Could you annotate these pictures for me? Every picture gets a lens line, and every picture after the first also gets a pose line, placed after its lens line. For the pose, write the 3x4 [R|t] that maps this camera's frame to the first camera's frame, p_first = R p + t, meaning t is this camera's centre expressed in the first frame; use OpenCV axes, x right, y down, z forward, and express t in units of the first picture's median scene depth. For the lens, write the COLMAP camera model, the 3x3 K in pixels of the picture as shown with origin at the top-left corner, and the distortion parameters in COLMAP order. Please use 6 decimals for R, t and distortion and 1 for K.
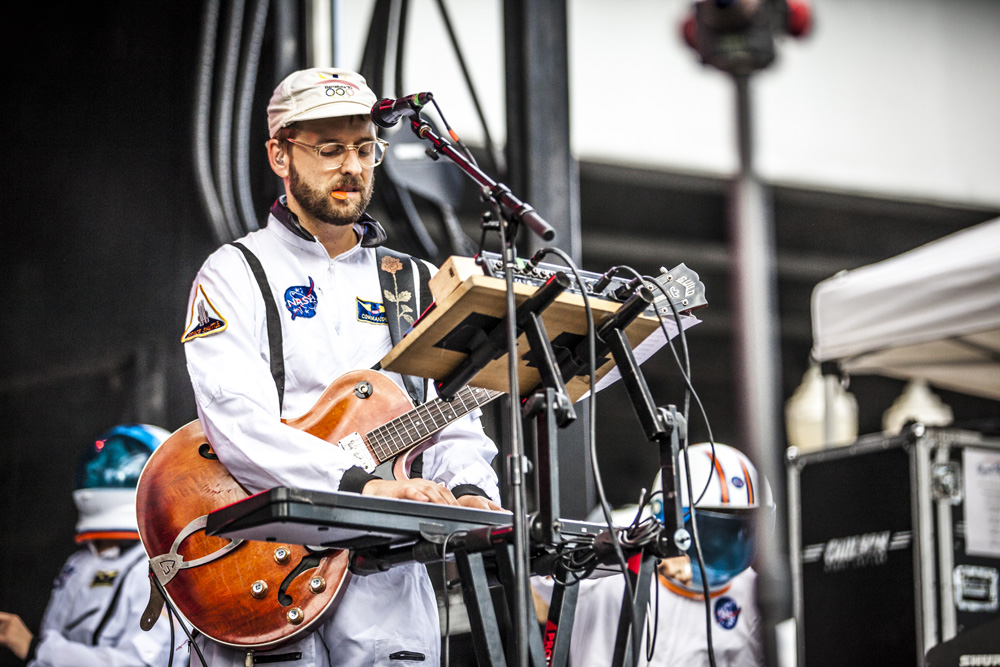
lens RADIAL K [[3749.9, 0, 500.0], [0, 3749.9, 333.5], [0, 0, 1]] dist [0.264030, 3.344322]
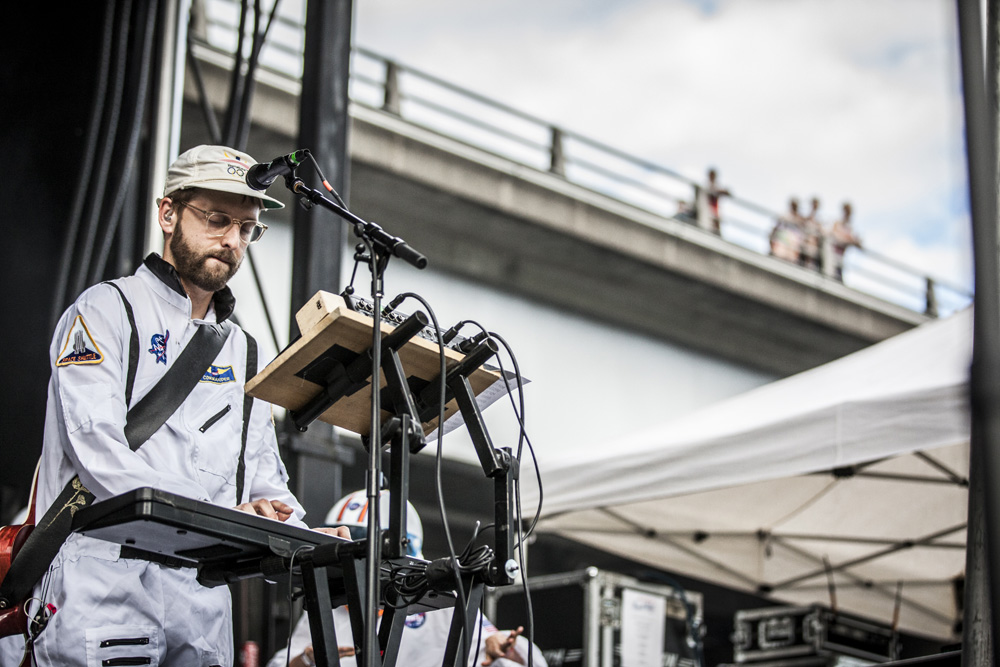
lens RADIAL K [[2607.1, 0, 500.0], [0, 2607.1, 333.5], [0, 0, 1]] dist [-0.003847, 0.565040]
pose [[0.992535, 0.077782, 0.093942, -0.030614], [-0.070204, 0.994202, -0.081449, 0.048659], [-0.099733, 0.074246, 0.992240, 0.248420]]
